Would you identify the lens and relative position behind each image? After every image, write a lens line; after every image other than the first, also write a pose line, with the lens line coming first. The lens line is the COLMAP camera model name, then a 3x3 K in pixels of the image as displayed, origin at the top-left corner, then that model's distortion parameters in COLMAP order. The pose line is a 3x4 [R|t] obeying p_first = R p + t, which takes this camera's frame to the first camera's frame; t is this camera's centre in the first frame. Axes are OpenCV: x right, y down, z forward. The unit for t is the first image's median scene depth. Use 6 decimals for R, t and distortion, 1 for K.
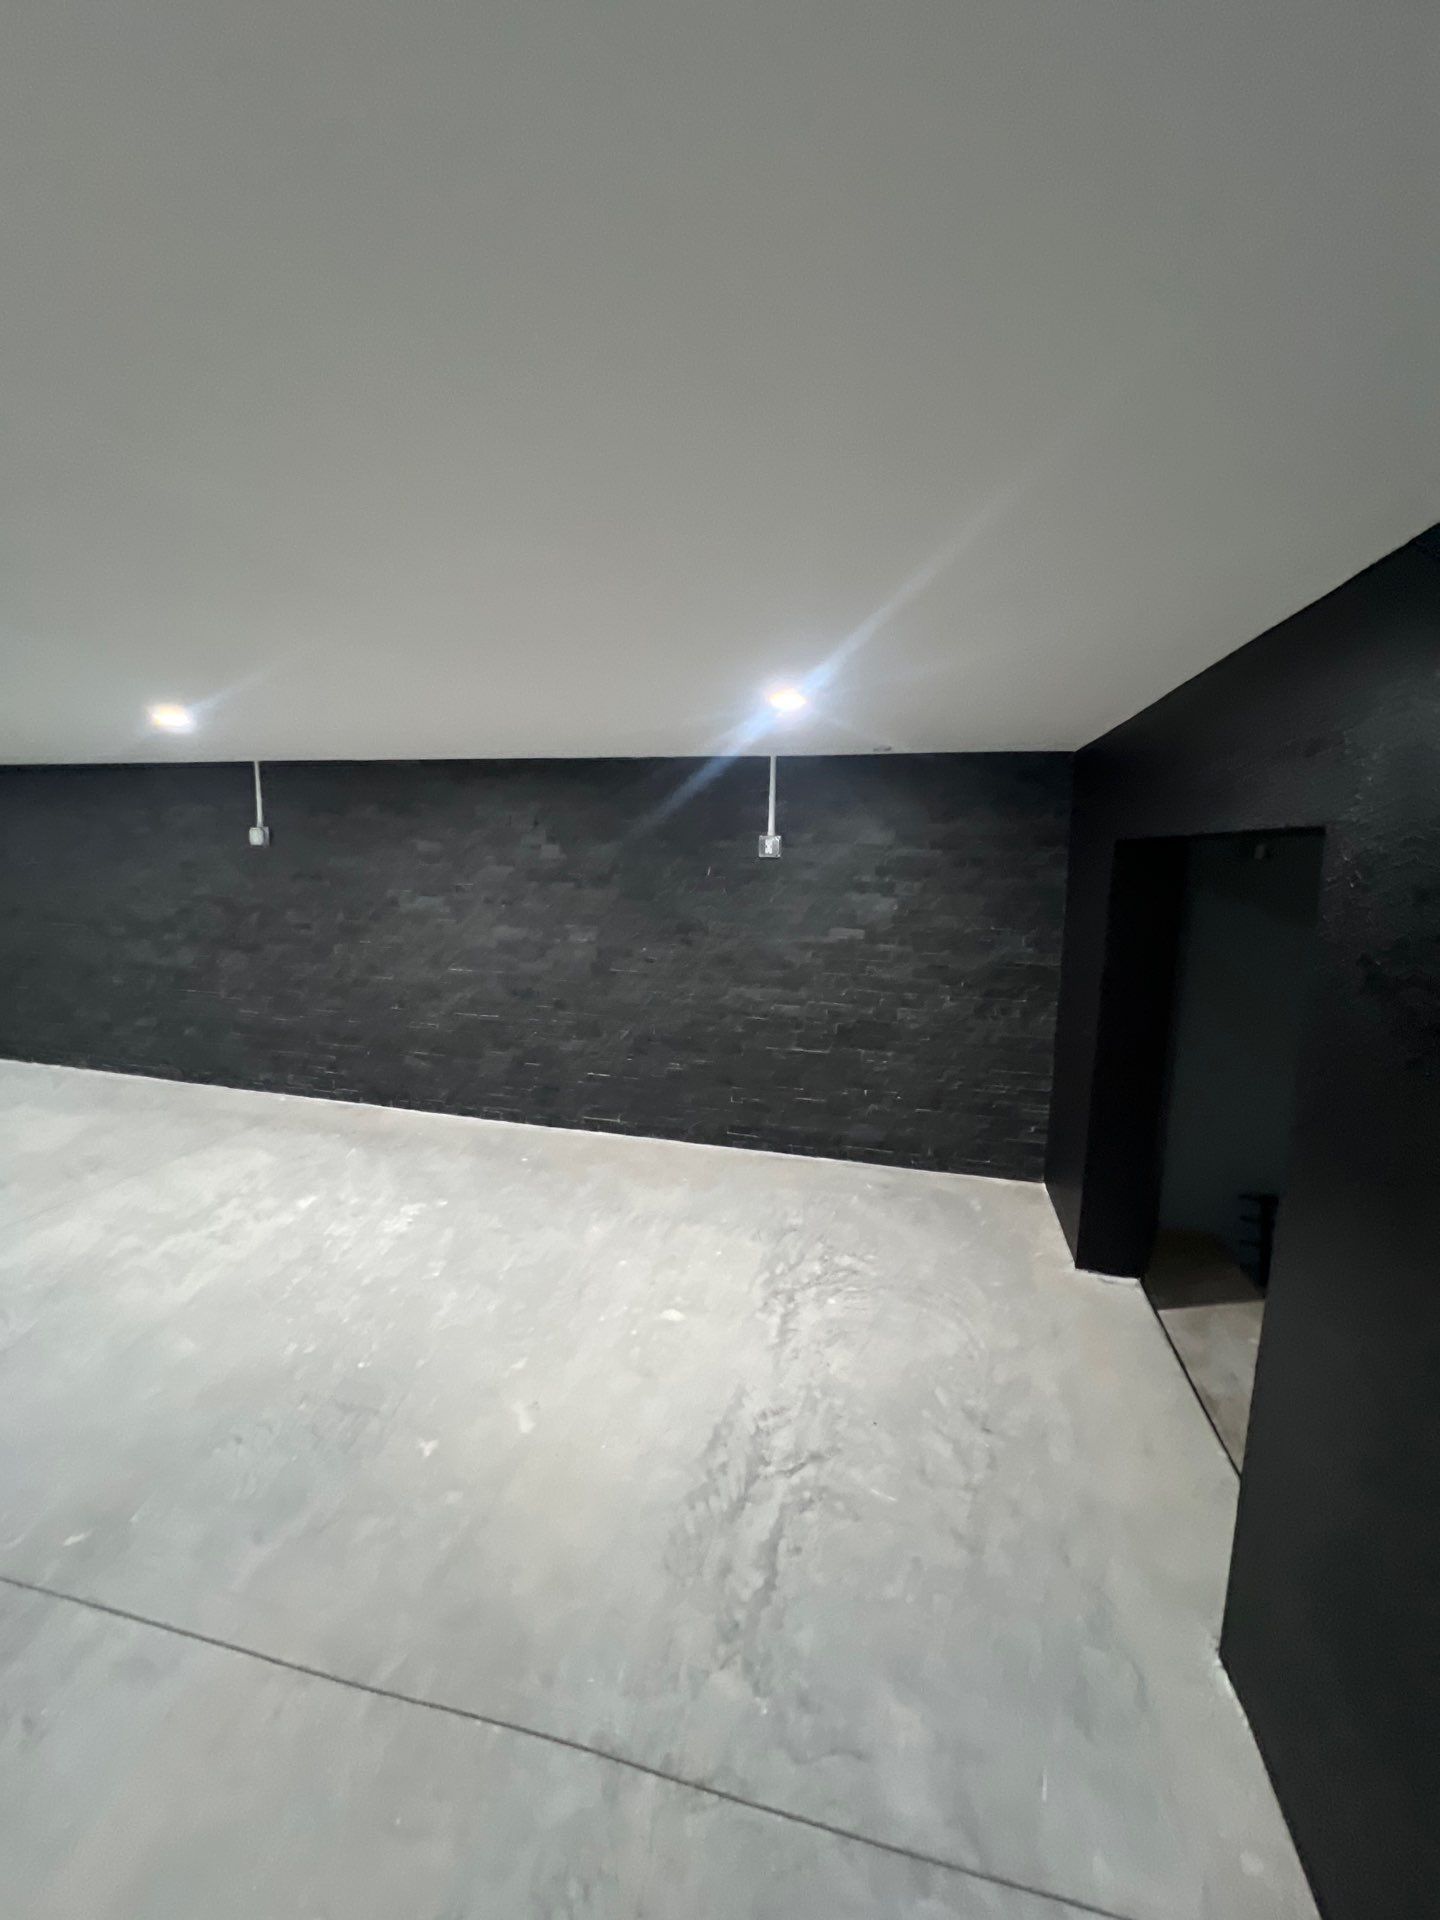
lens RADIAL K [[767.0, 0, 718.1], [0, 767.0, 951.4], [0, 0, 1]] dist [0.001652, 0.000352]
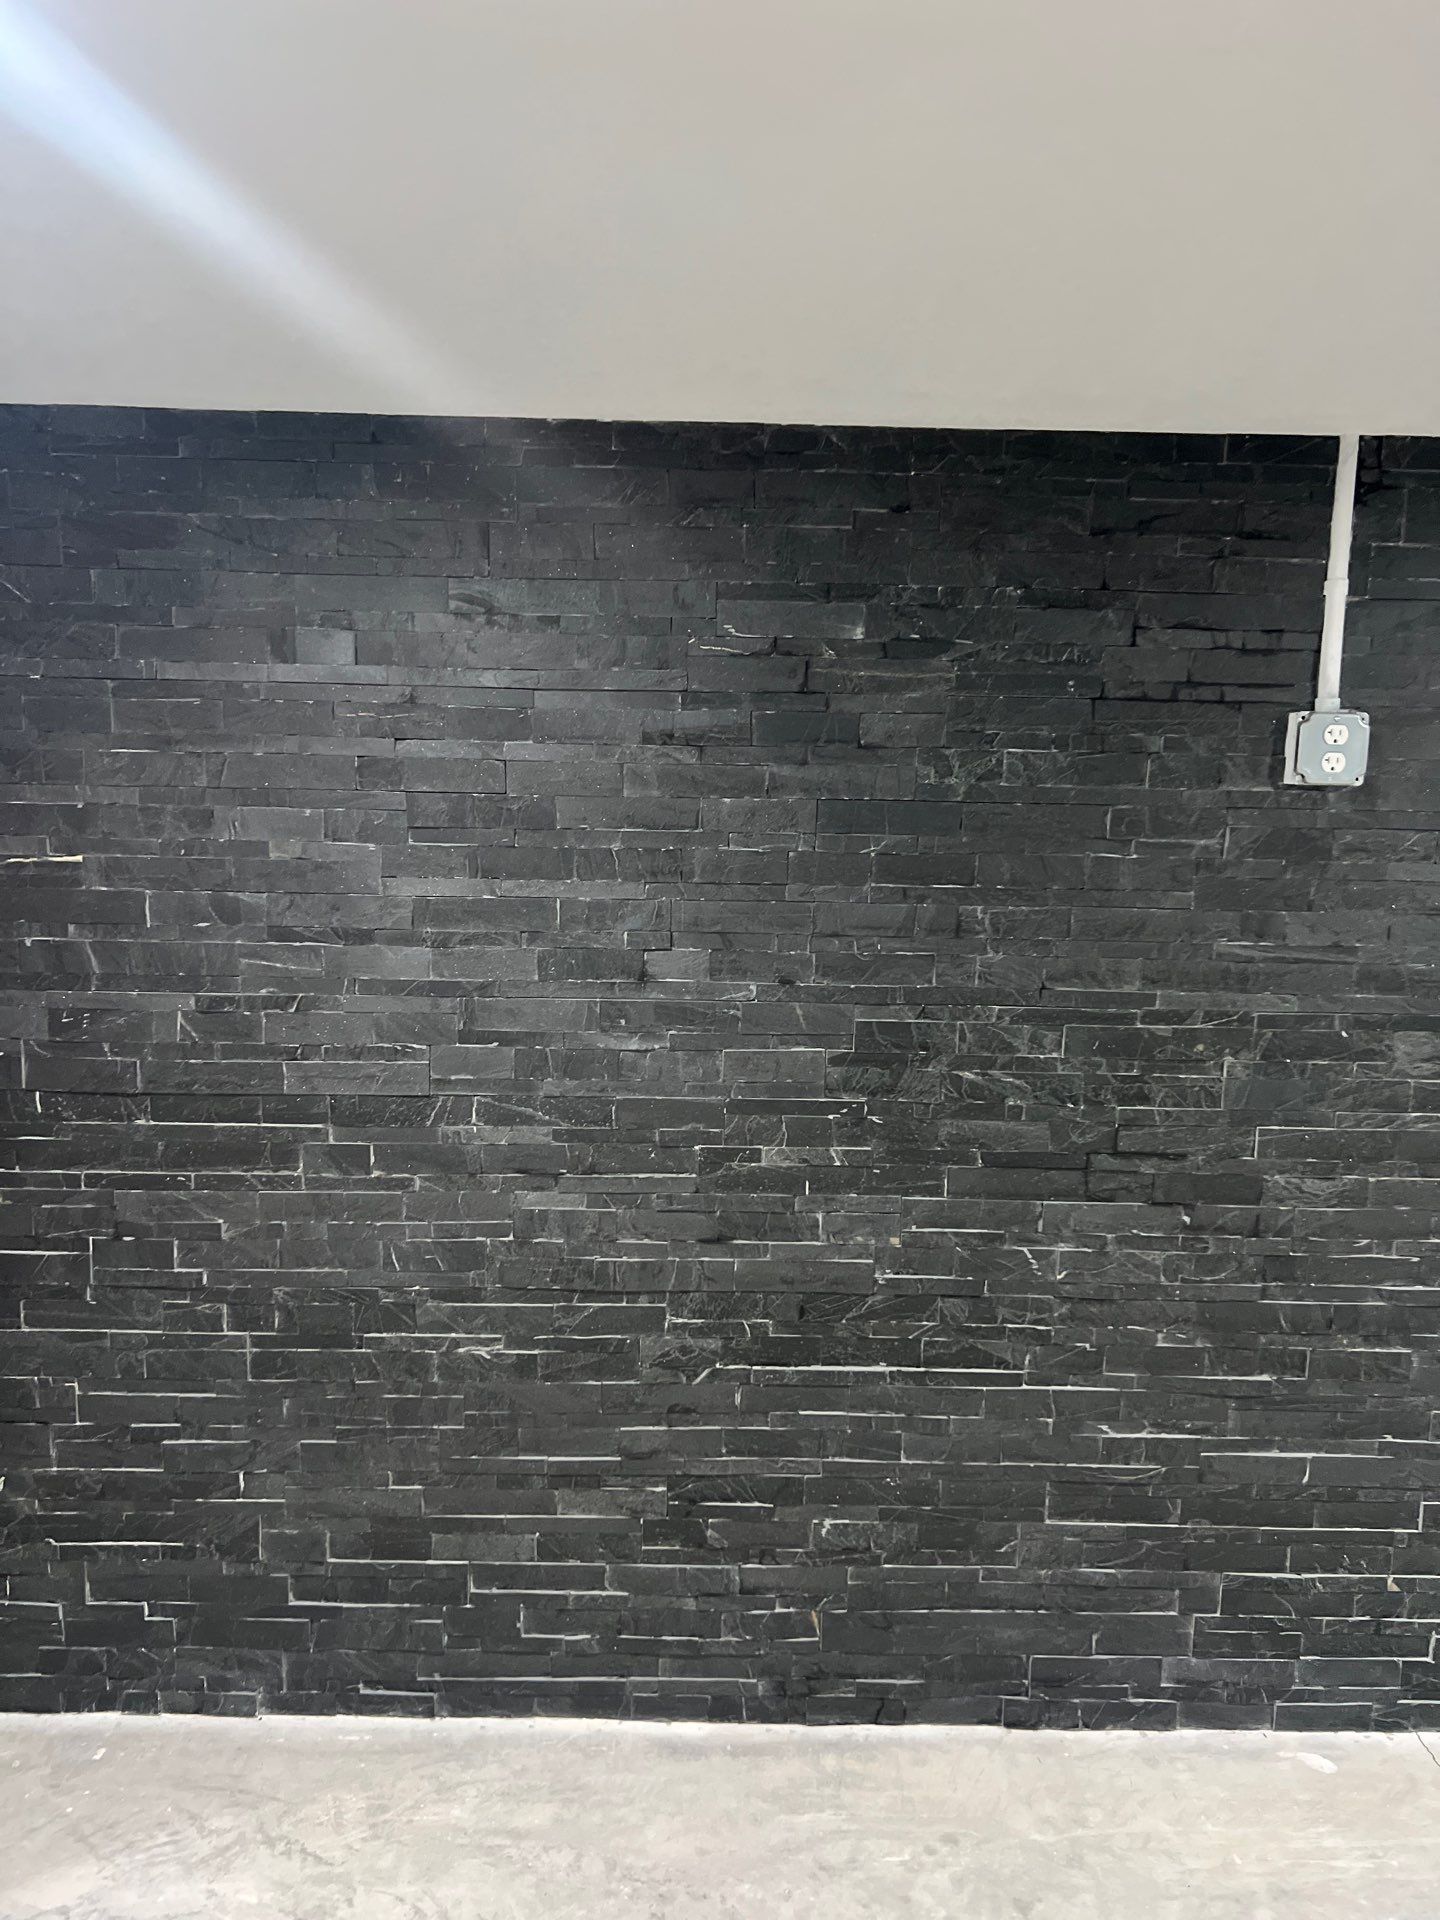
lens RADIAL K [[1457.3, 0, 732.0], [0, 1457.3, 952.9], [0, 0, 1]] dist [0.034048, -0.026528]
pose [[0.959882, -0.040263, 0.277498, -0.913272], [0.032096, 0.998909, 0.033911, -0.106221], [-0.278561, -0.023644, 0.960127, 0.601710]]
